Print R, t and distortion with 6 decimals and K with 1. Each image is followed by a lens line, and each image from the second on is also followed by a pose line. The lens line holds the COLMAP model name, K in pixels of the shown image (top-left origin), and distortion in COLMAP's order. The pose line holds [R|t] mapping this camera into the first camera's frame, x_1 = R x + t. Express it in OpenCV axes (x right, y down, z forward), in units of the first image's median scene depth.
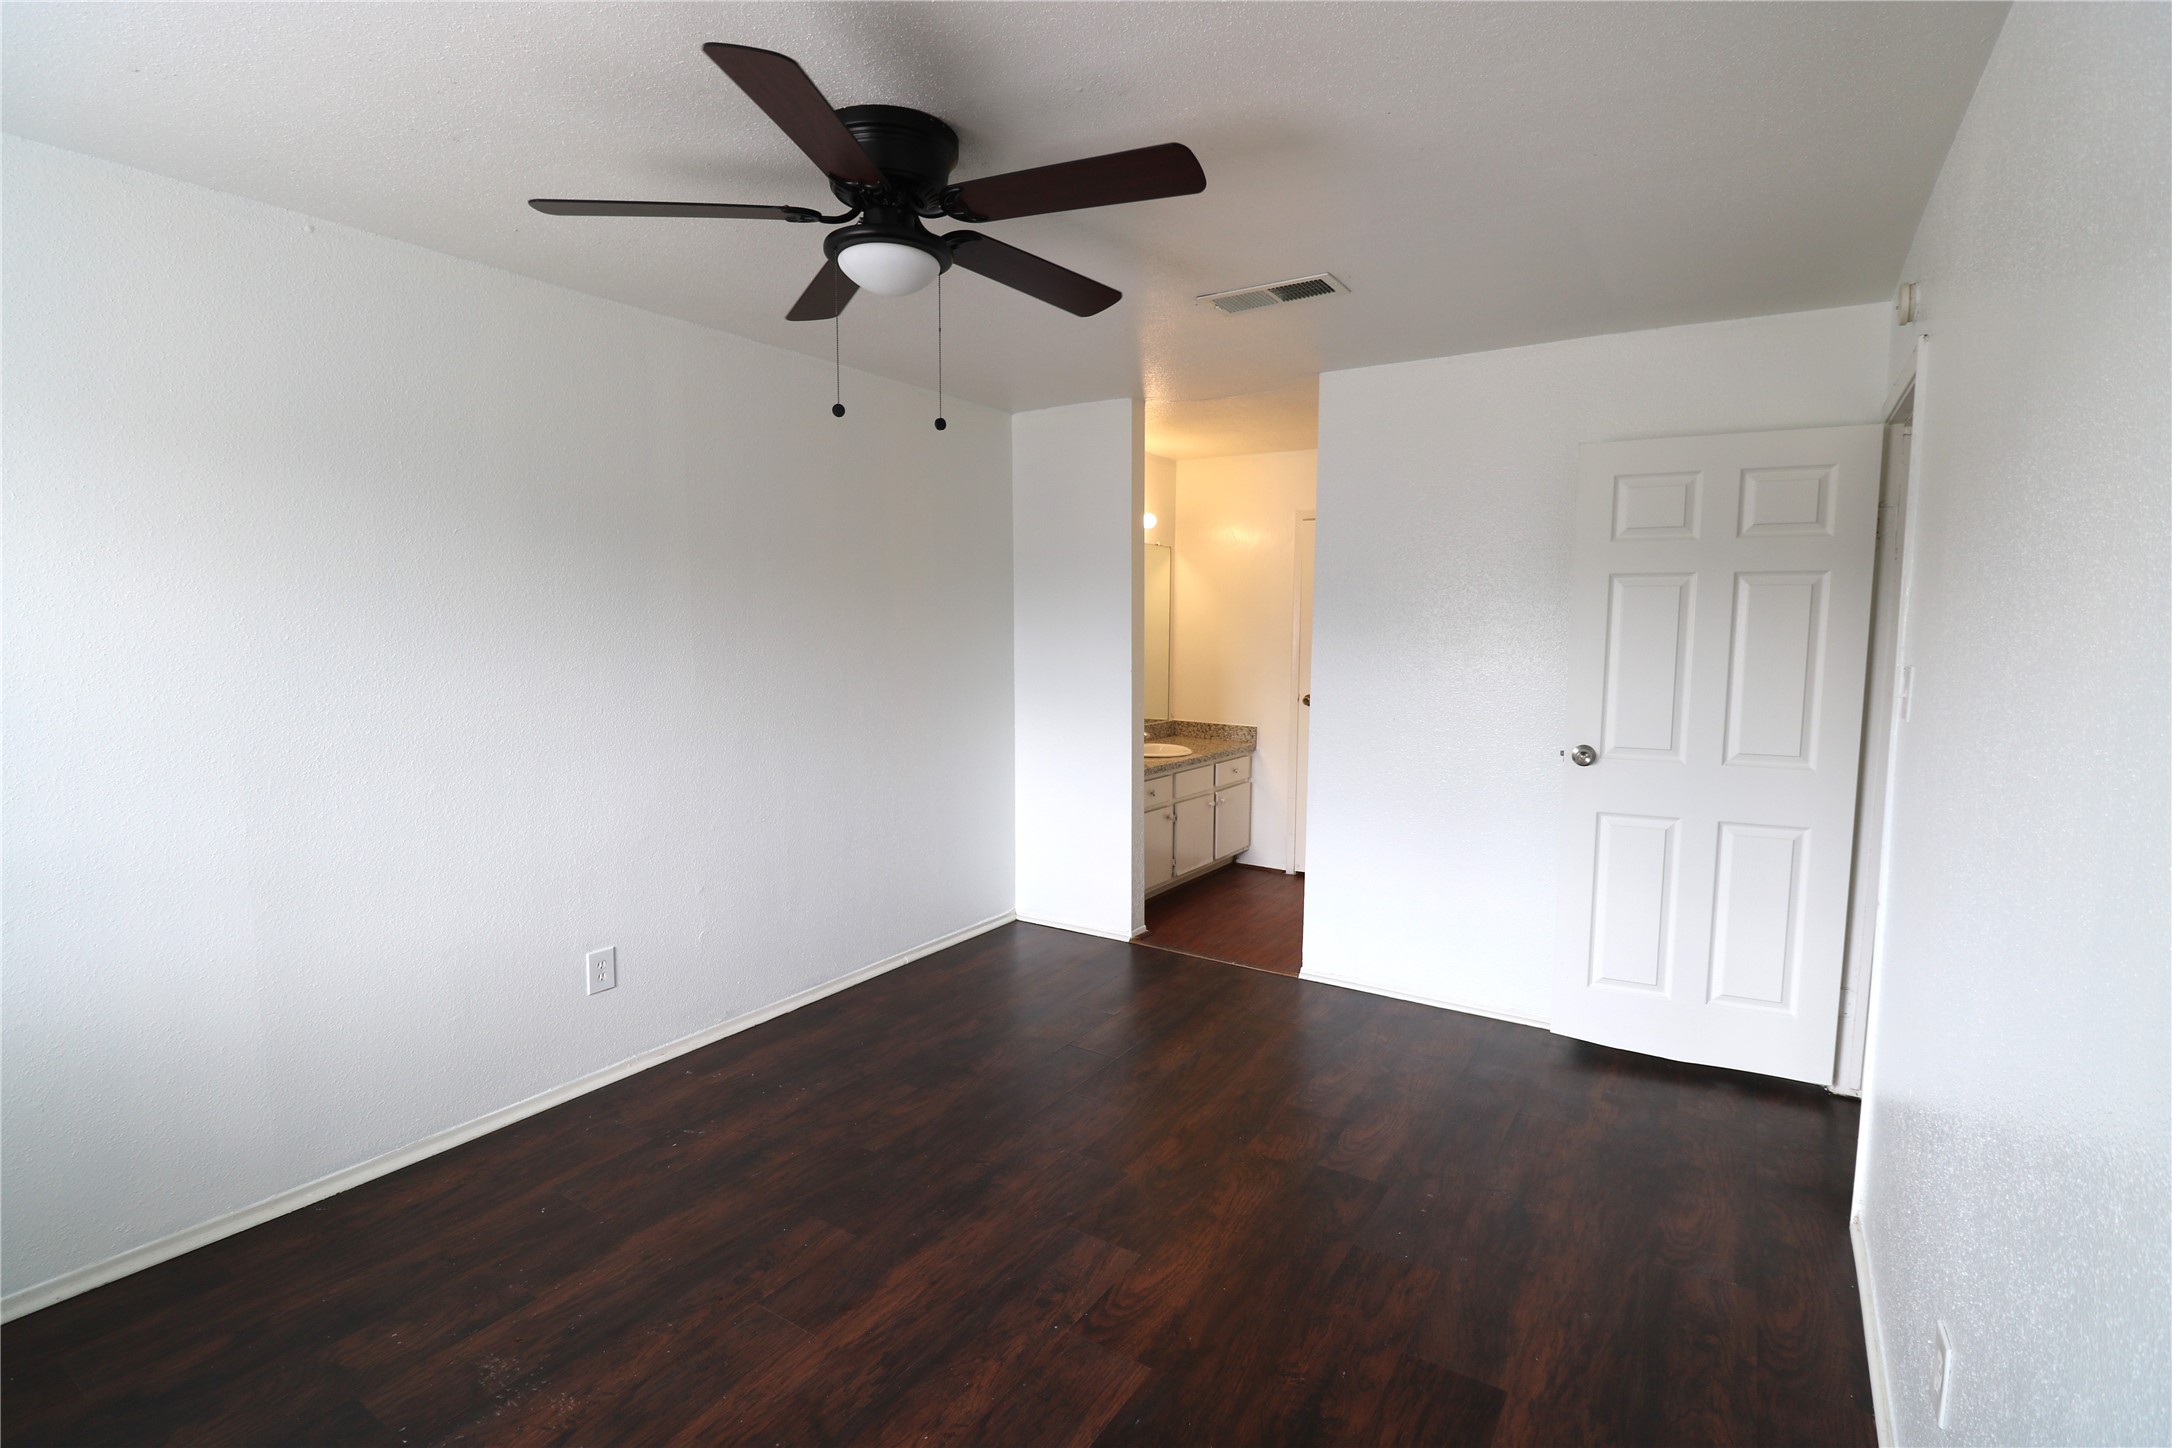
lens RADIAL K [[1007.0, 0, 1093.3], [0, 1007.0, 728.0], [0, 0, 1]] dist [-0.004020, -0.001323]
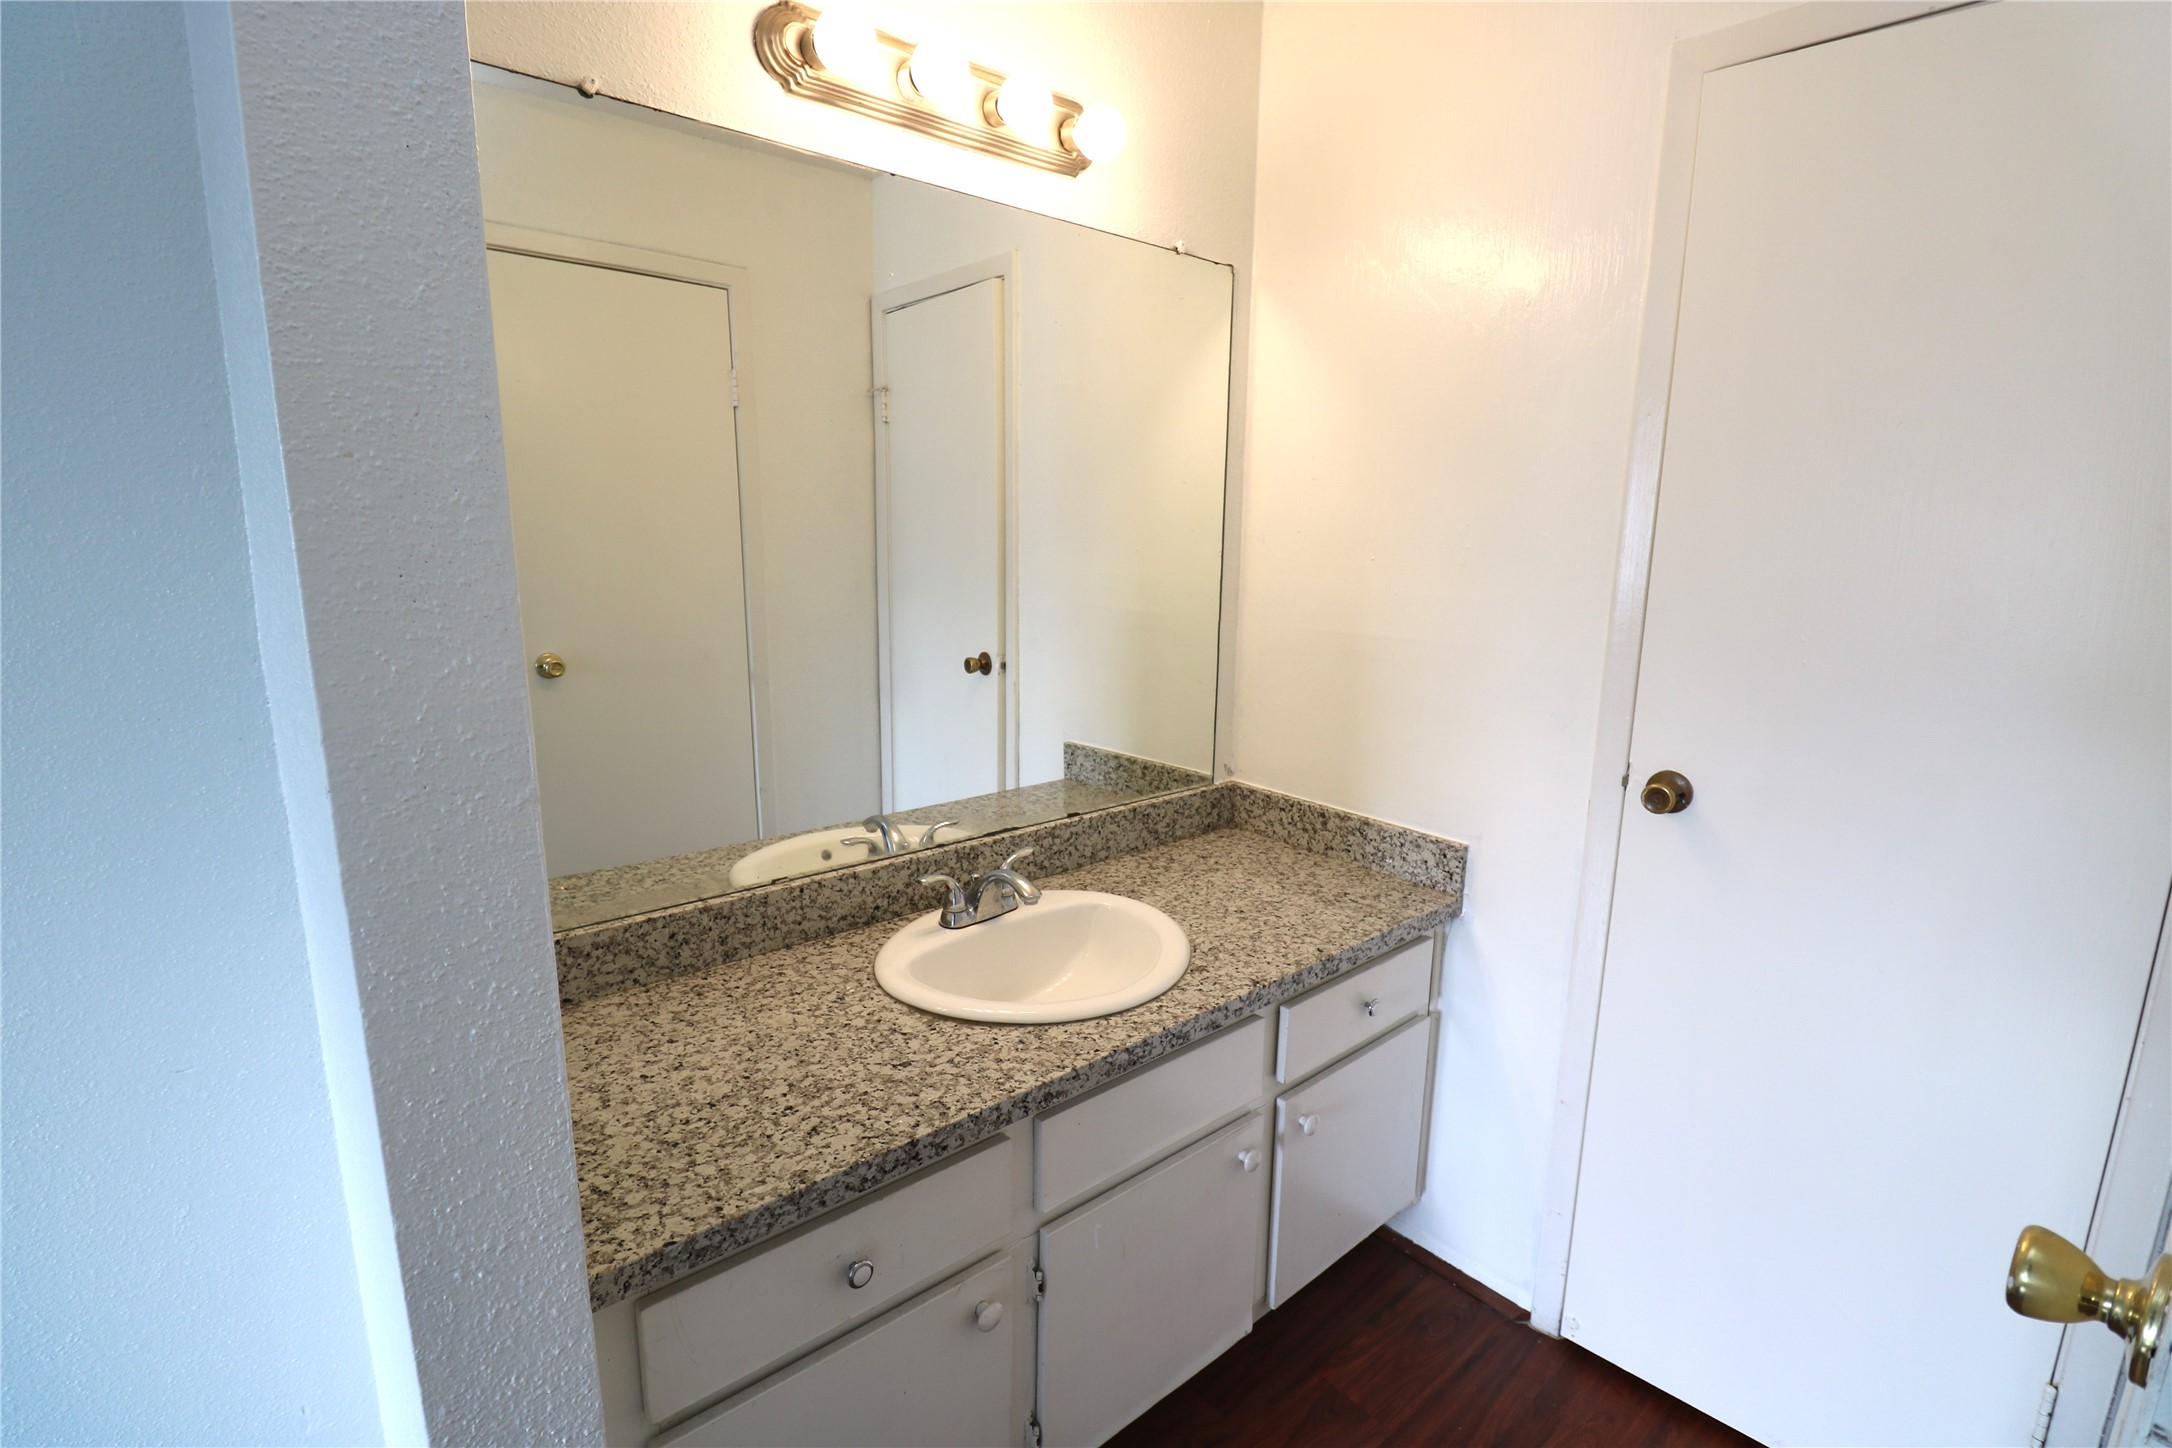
lens RADIAL K [[1007.0, 0, 1077.9], [0, 1007.0, 736.7], [0, 0, 1]] dist [-0.004020, -0.001323]
pose [[0.961814, 0.066621, -0.265472, 0.239199], [-0.042035, 0.994373, 0.097244, -0.110844], [0.270457, -0.082371, 0.959202, 1.273021]]
